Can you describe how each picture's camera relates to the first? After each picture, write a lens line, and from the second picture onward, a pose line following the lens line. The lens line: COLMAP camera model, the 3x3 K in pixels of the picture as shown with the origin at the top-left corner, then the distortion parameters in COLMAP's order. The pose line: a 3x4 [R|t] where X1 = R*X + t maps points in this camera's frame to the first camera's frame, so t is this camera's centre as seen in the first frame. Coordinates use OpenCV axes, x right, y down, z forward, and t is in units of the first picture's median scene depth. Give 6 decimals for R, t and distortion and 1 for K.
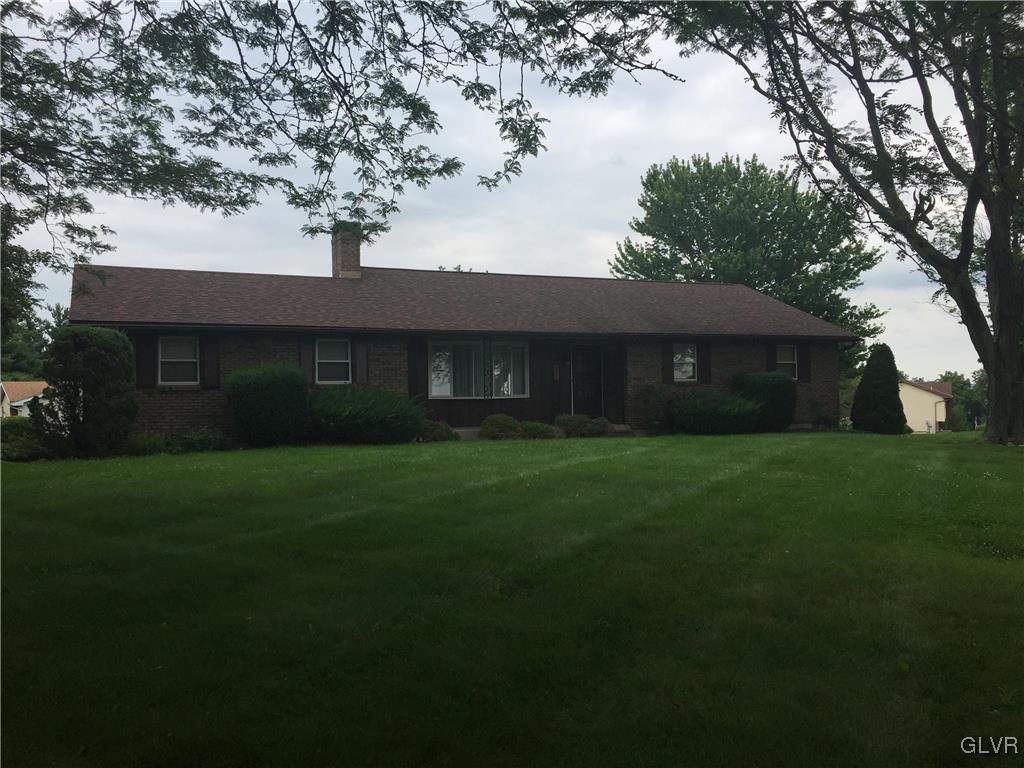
lens RADIAL K [[864.1, 0, 511.6], [0, 864.1, 379.4], [0, 0, 1]] dist [0.029496, -0.025338]
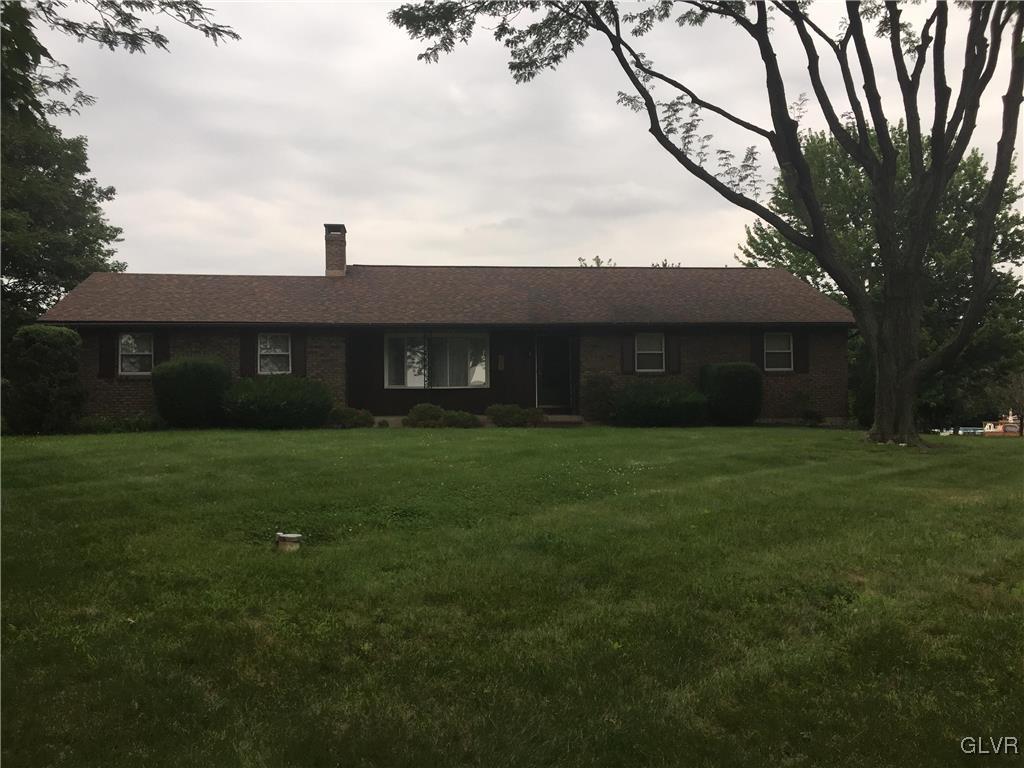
lens RADIAL K [[864.1, 0, 510.1], [0, 864.1, 388.8], [0, 0, 1]] dist [0.029496, -0.025338]
pose [[0.958353, 0.006822, -0.285505, 0.369943], [-0.000388, 0.999745, 0.022586, -0.000918], [0.285586, -0.021535, 0.958111, 0.023852]]
